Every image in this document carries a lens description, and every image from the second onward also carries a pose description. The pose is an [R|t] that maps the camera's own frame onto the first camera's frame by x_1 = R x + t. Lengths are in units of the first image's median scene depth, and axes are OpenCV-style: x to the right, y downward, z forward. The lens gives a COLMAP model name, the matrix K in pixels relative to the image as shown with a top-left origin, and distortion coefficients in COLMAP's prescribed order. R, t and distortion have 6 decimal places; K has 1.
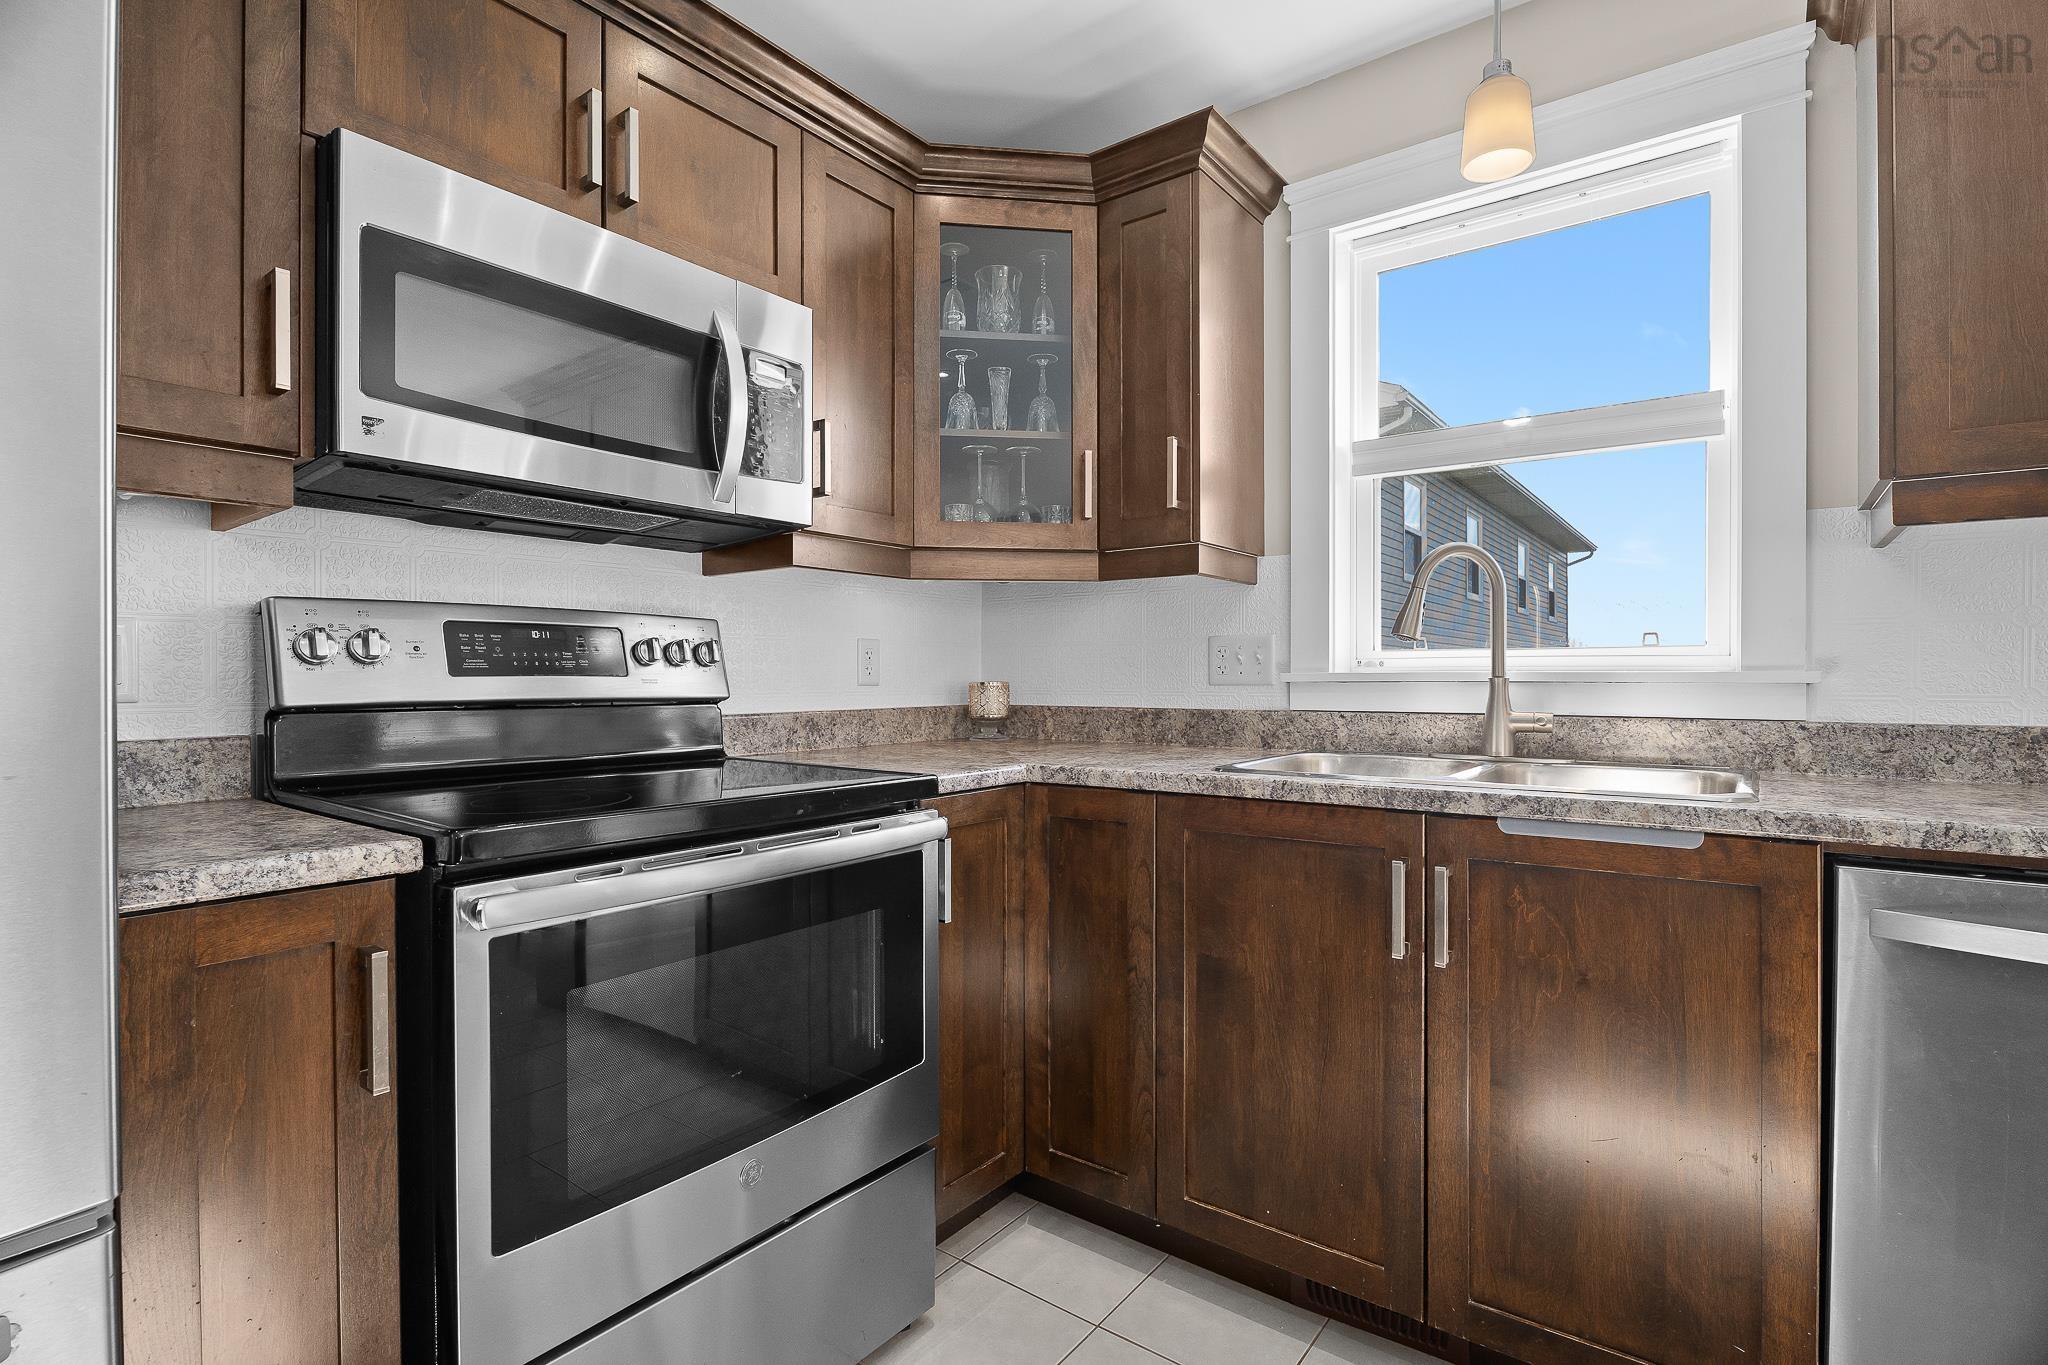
lens RADIAL K [[969.7, 0, 1024.0], [0, 969.7, 682.5], [0, 0, 1]] dist [-0.009439, -0.000147]
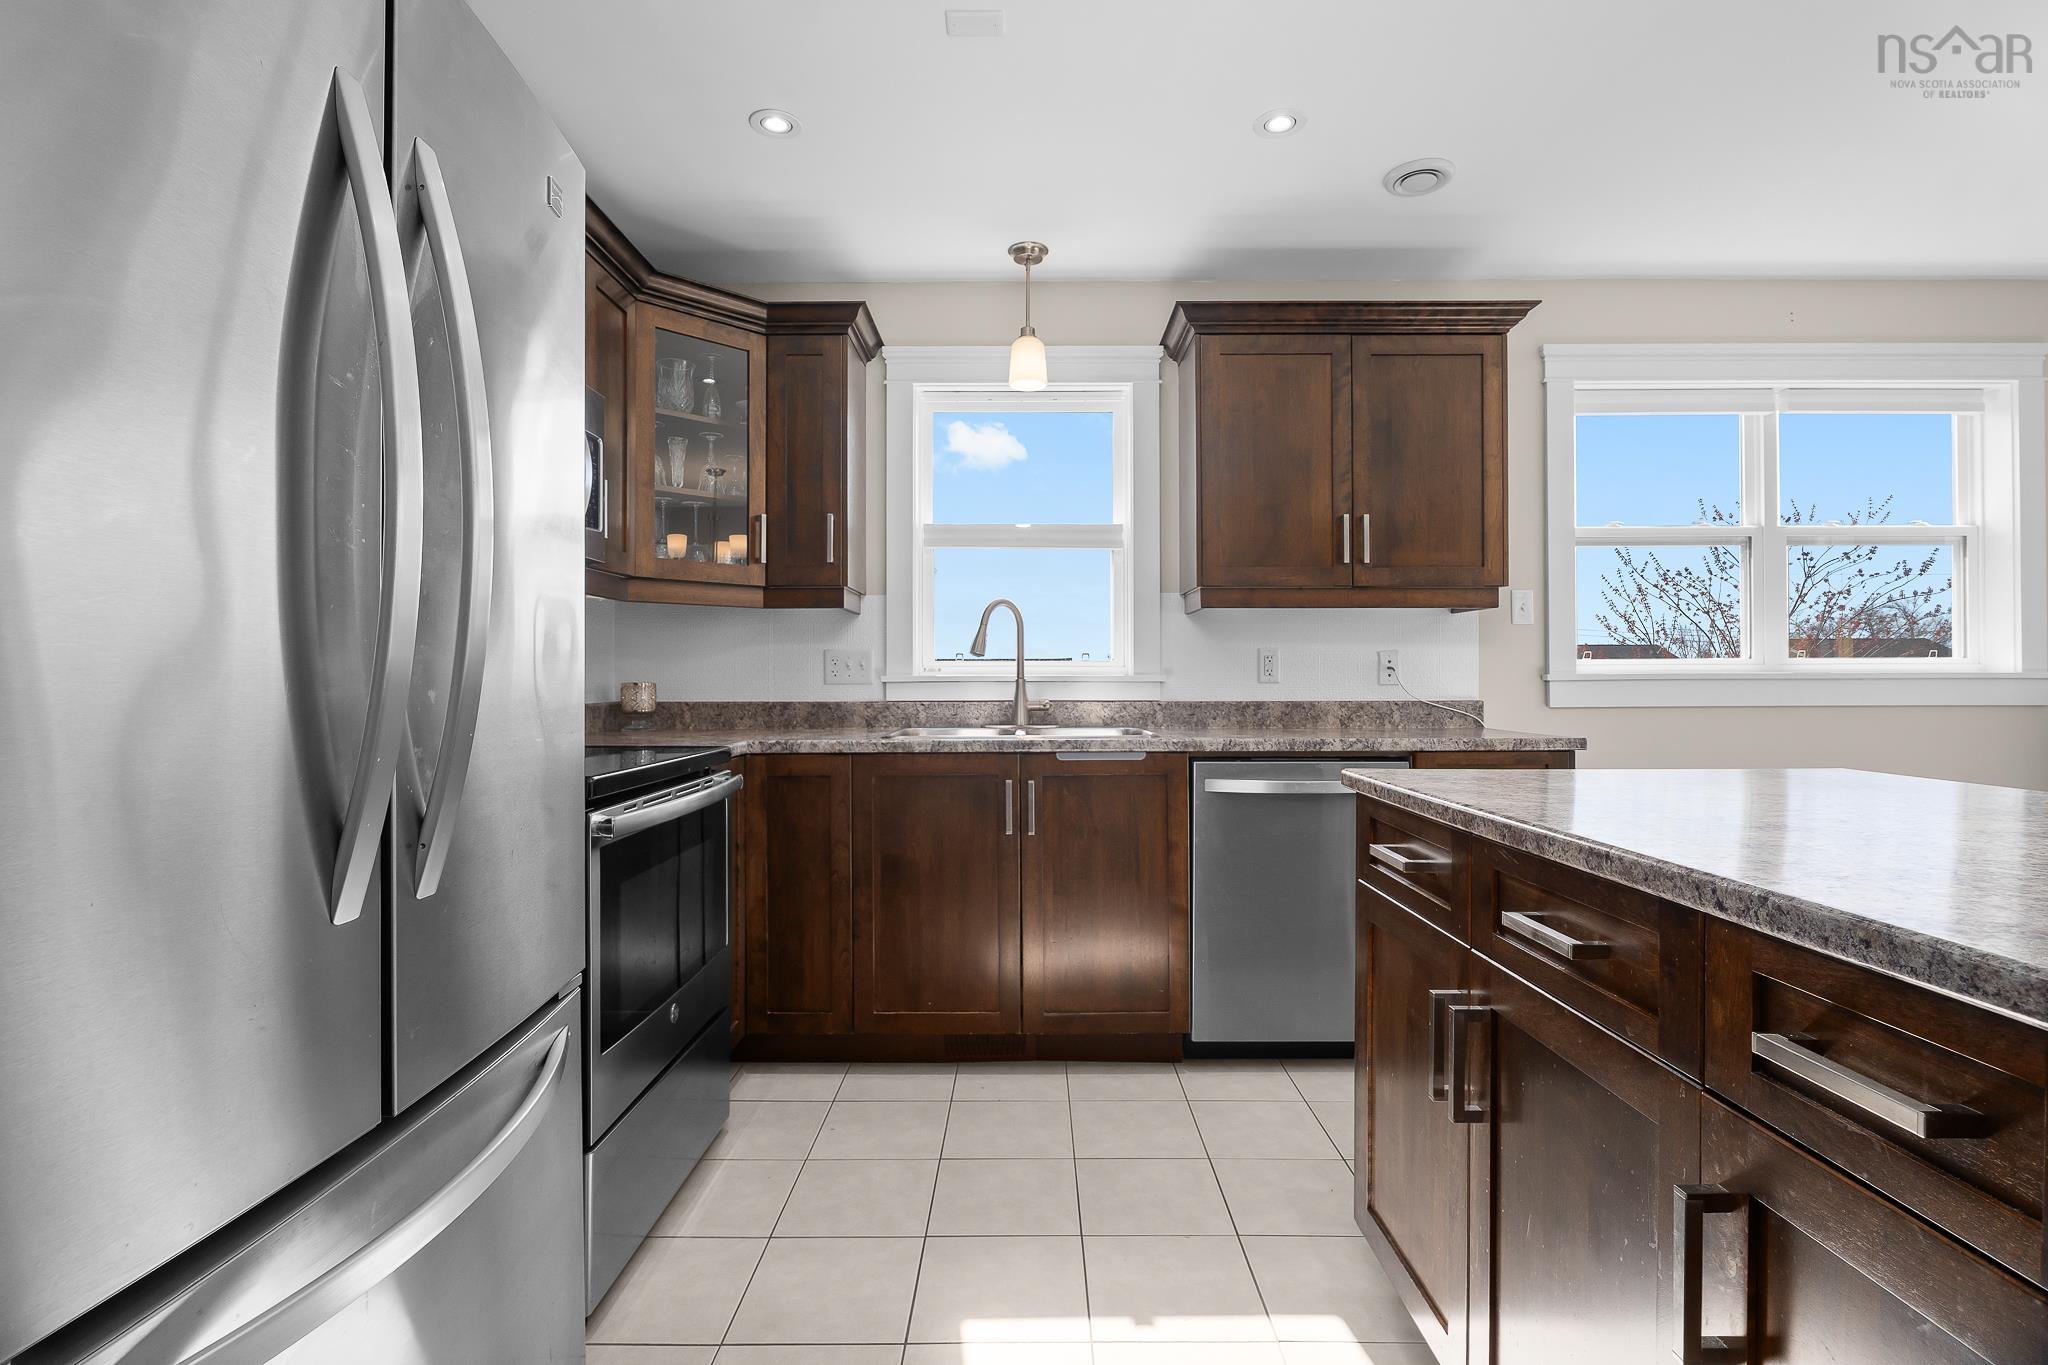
lens RADIAL K [[973.2, 0, 1023.3], [0, 973.2, 675.6], [0, 0, 1]] dist [-0.005659, 0.000583]
pose [[0.800425, 0.000585, 0.599432, -0.526197], [0.004402, 0.999967, -0.006855, 0.000968], [-0.599416, 0.008125, 0.800396, -0.367672]]
